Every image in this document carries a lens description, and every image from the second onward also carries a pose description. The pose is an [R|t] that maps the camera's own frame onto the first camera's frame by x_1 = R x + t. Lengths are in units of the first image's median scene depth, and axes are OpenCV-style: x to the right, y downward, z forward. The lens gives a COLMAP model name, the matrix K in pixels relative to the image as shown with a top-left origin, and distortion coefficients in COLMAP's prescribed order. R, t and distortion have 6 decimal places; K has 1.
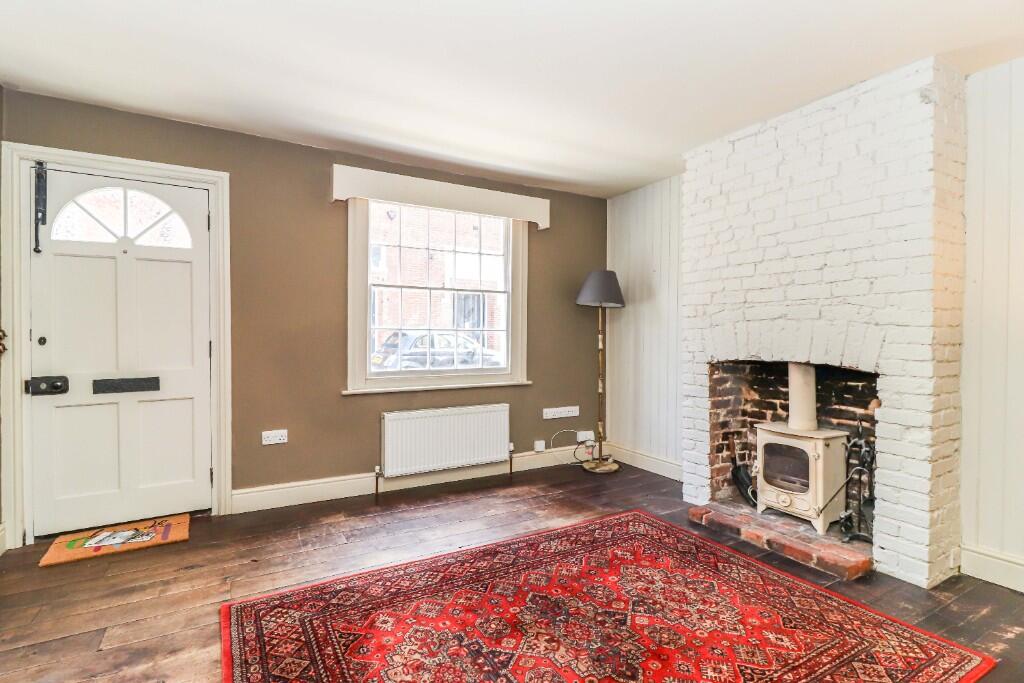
lens RADIAL K [[478.5, 0, 501.6], [0, 478.5, 340.8], [0, 0, 1]] dist [0.020067, -0.012541]
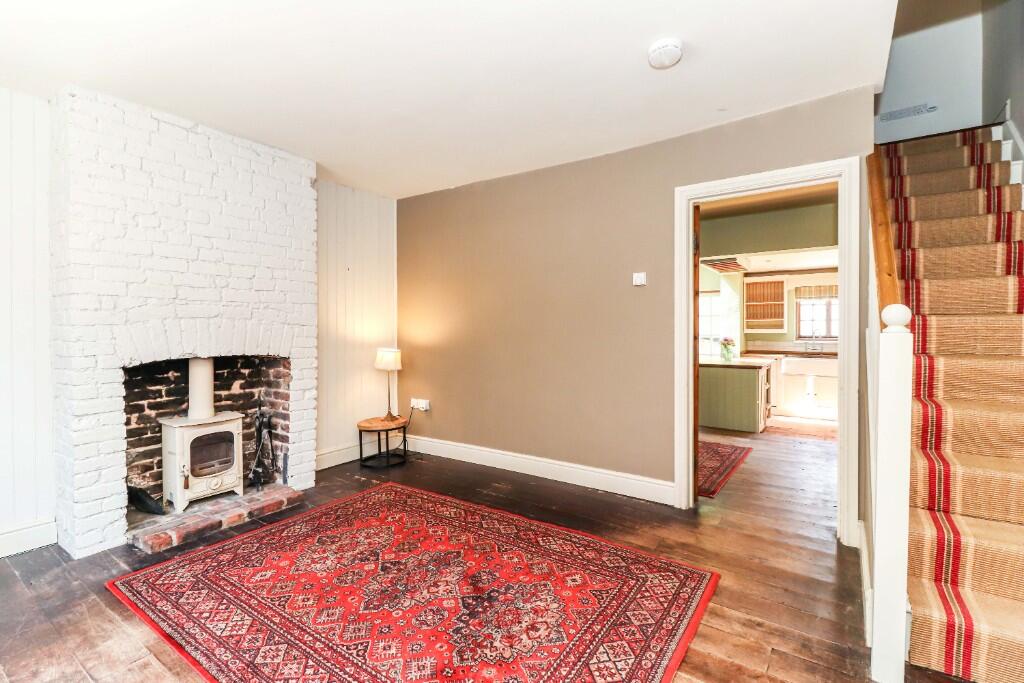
lens RADIAL K [[478.5, 0, 511.6], [0, 478.5, 338.1], [0, 0, 1]] dist [0.020067, -0.012541]
pose [[-0.435132, -0.022160, 0.900094, -0.681847], [0.011644, 0.999475, 0.030236, -0.023955], [-0.900291, 0.023637, -0.434645, 0.861694]]
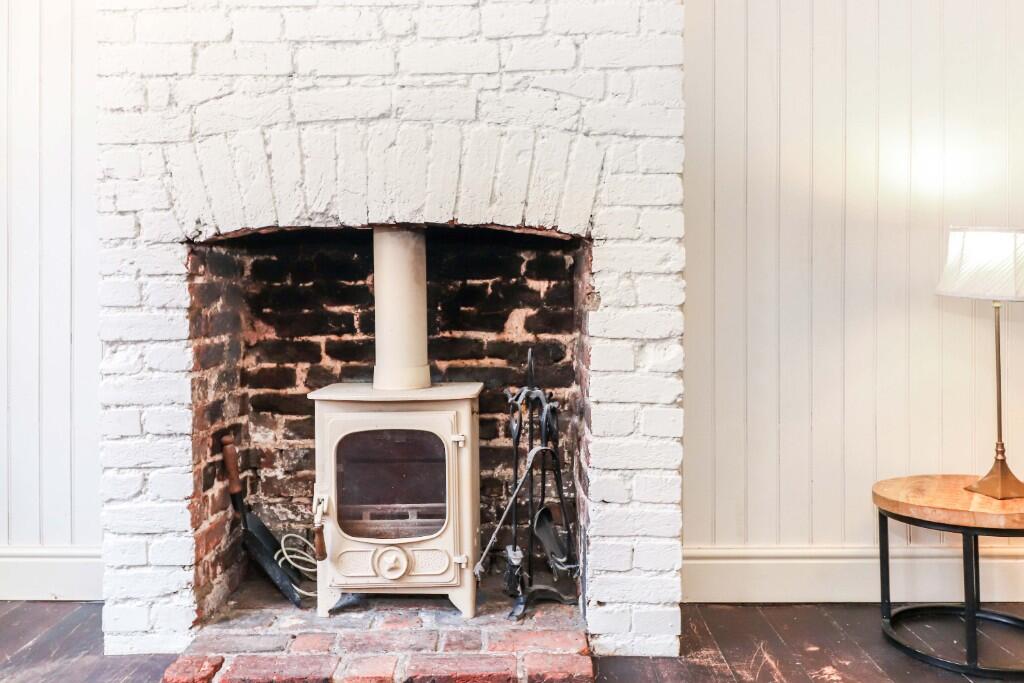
lens RADIAL K [[825.3, 0, 489.3], [0, 825.3, 295.4], [0, 0, 1]] dist [0.003325, -0.012512]
pose [[0.518753, -0.007528, 0.854891, 0.029397], [0.018546, 0.999825, -0.002450, 0.104495], [-0.854723, 0.017126, 0.518802, 0.560033]]
